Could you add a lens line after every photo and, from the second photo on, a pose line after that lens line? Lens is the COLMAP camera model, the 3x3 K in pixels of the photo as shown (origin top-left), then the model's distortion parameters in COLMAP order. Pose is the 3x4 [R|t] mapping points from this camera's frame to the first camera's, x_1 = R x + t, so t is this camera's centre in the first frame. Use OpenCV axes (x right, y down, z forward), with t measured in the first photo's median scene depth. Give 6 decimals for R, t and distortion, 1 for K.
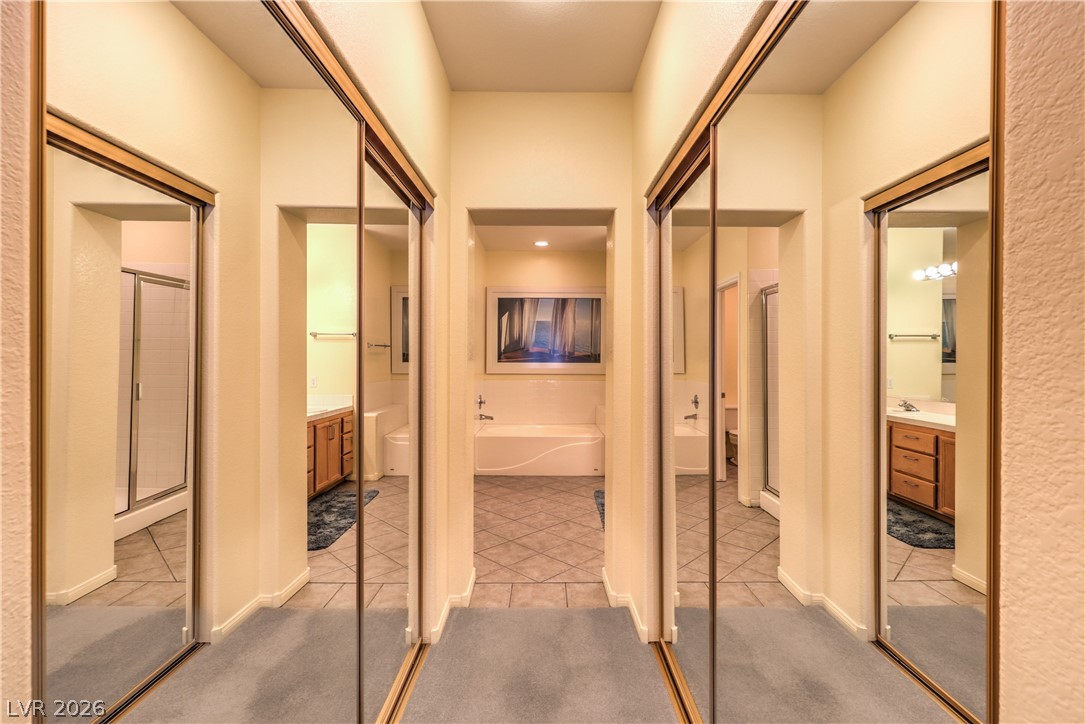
lens RADIAL K [[500.9, 0, 542.0], [0, 500.9, 357.3], [0, 0, 1]] dist [0.002702, -0.000778]
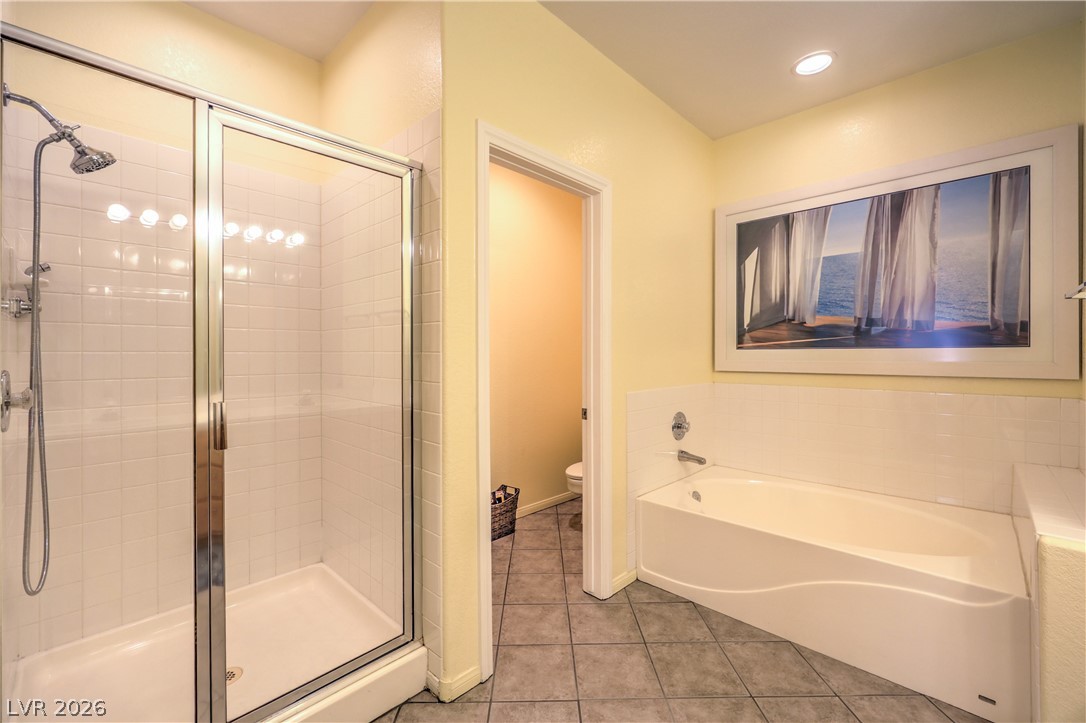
lens RADIAL K [[449.3, 0, 548.2], [0, 449.3, 353.6], [0, 0, 1]] dist [-0.000232, 0.001189]
pose [[0.724780, -0.007251, -0.688942, 0.088794], [0.002671, 0.999967, -0.007715, 0.017478], [0.688975, 0.003752, 0.724775, 0.532897]]
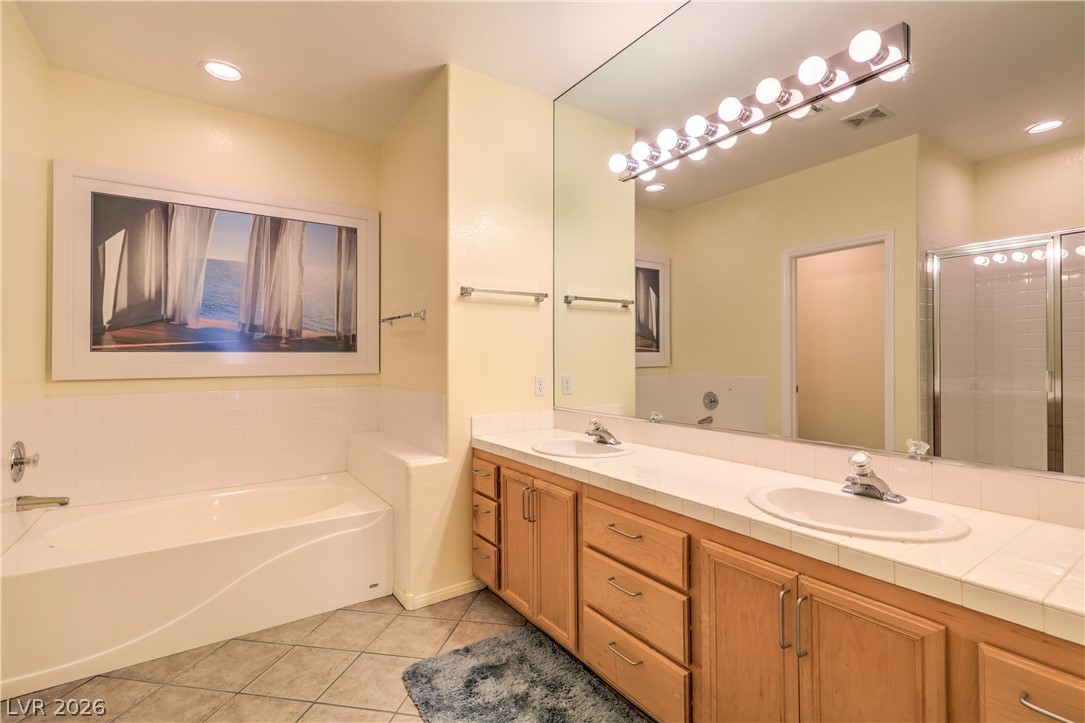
lens RADIAL K [[500.9, 0, 550.6], [0, 500.9, 353.0], [0, 0, 1]] dist [0.002702, -0.000778]
pose [[0.819874, -0.003840, 0.572531, -0.016356], [0.008515, 0.999949, -0.005487, 0.016567], [-0.572480, 0.009373, 0.819865, 0.457746]]
